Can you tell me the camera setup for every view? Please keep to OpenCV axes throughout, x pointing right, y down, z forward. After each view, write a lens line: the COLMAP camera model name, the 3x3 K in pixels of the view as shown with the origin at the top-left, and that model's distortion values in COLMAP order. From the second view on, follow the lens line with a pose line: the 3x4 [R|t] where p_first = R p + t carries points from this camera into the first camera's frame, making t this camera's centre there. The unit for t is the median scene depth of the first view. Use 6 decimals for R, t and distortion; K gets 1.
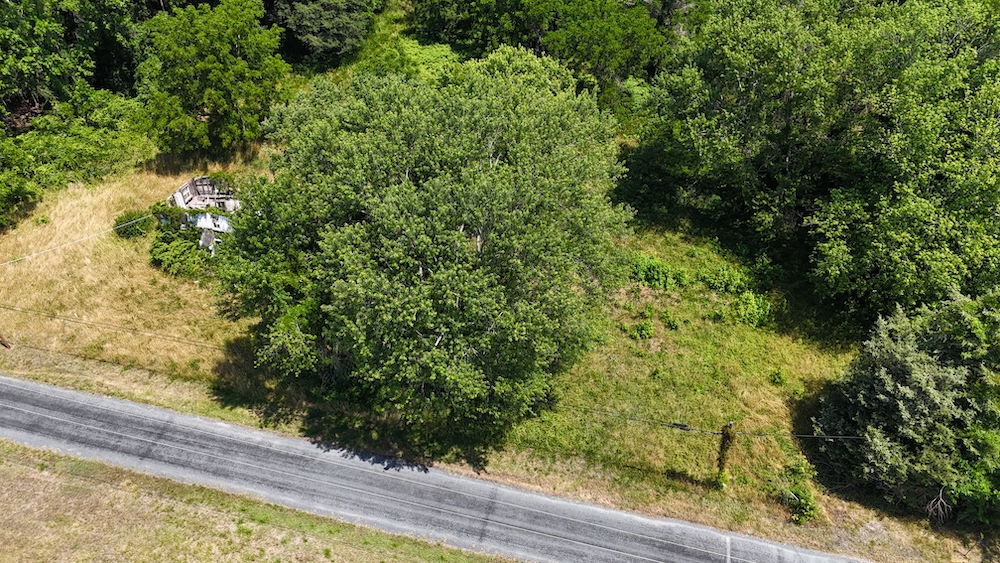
lens RADIAL K [[742.0, 0, 501.1], [0, 742.0, 283.0], [0, 0, 1]] dist [0.031403, -0.007735]
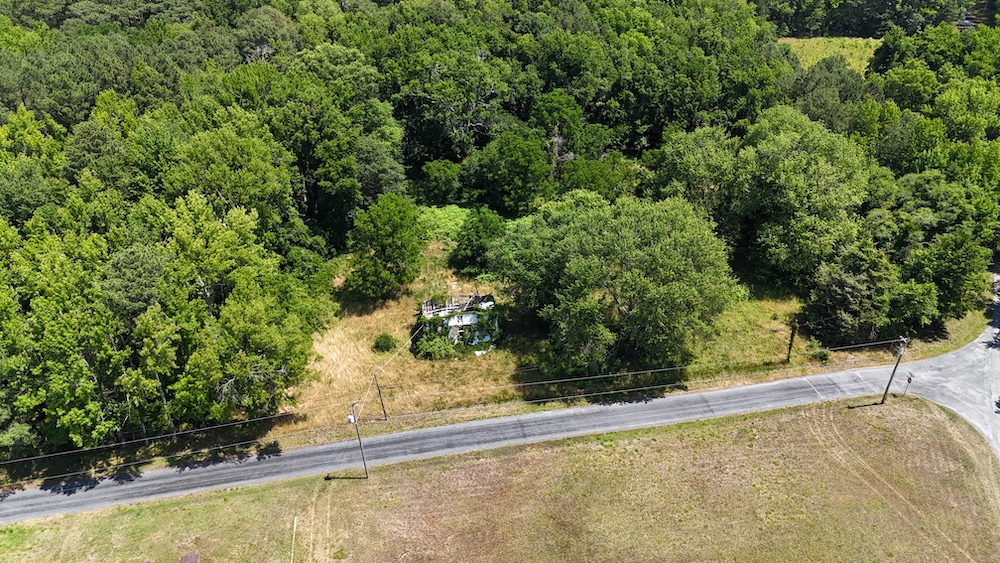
lens RADIAL K [[742.0, 0, 498.7], [0, 742.0, 281.2], [0, 0, 1]] dist [0.031403, -0.007735]
pose [[0.898466, -0.213616, 0.383571, -1.167873], [0.287021, 0.946891, -0.144972, 0.127552], [-0.332232, 0.240345, 0.912062, -0.677342]]
